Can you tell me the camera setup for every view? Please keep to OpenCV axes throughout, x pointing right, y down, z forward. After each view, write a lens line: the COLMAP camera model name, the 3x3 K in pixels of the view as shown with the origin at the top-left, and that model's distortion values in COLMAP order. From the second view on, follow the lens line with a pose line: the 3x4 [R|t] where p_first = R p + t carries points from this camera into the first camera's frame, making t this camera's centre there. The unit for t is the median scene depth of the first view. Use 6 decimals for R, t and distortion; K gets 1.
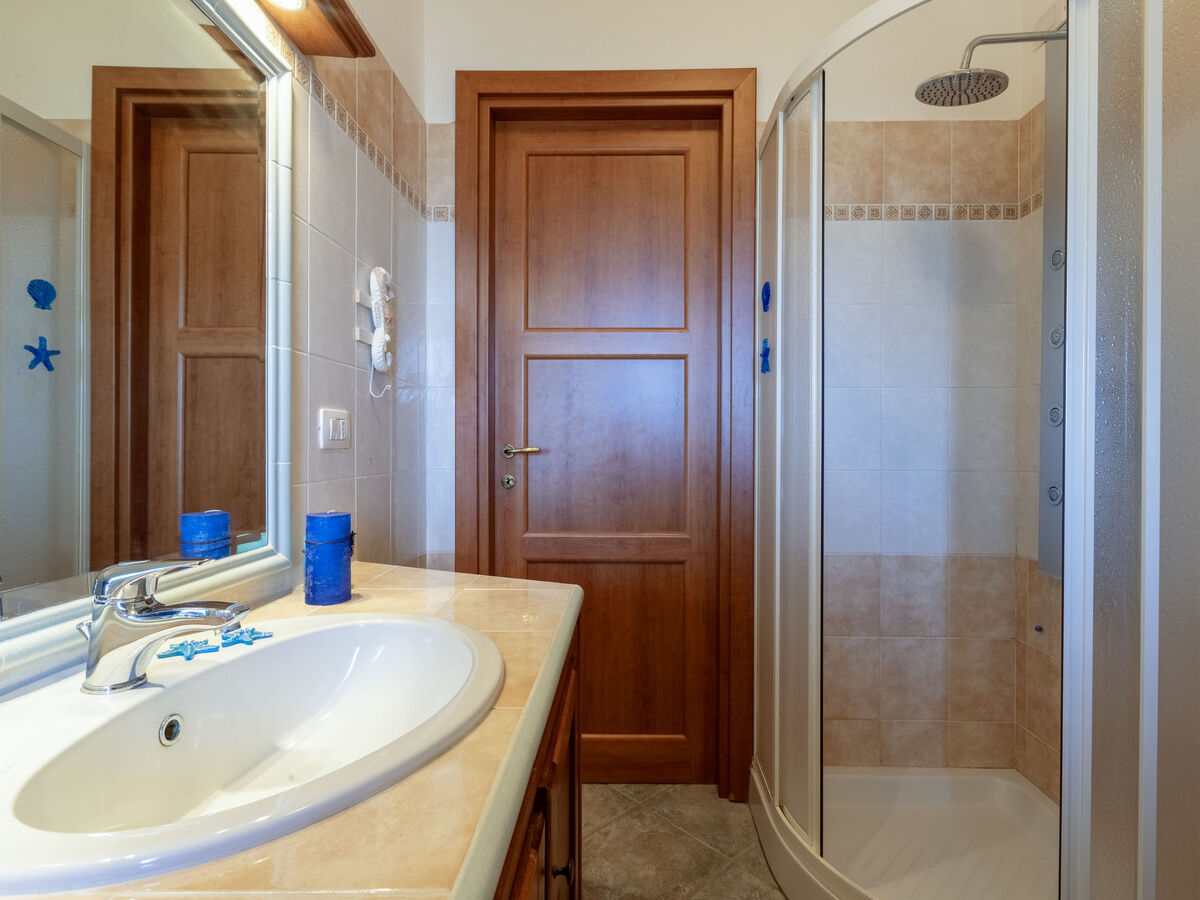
lens RADIAL K [[578.7, 0, 603.6], [0, 578.7, 448.0], [0, 0, 1]] dist [0.000087, 0.000104]
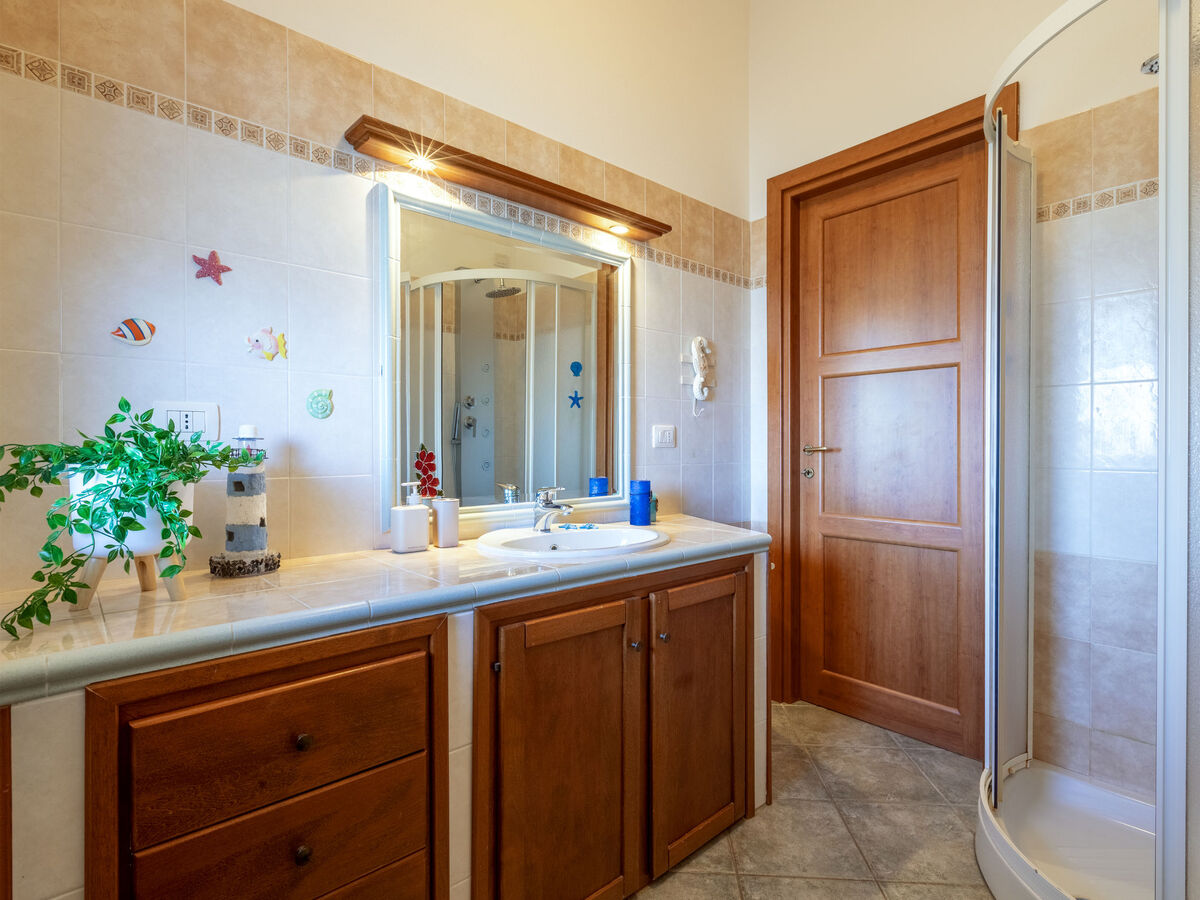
lens RADIAL K [[578.7, 0, 603.6], [0, 578.7, 448.0], [0, 0, 1]] dist [0.000087, 0.000104]
pose [[0.678275, -0.001026, -0.734808, 0.492183], [-0.000671, 0.999998, -0.002015, 0.004158], [0.734808, 0.001860, 0.678273, -0.237592]]
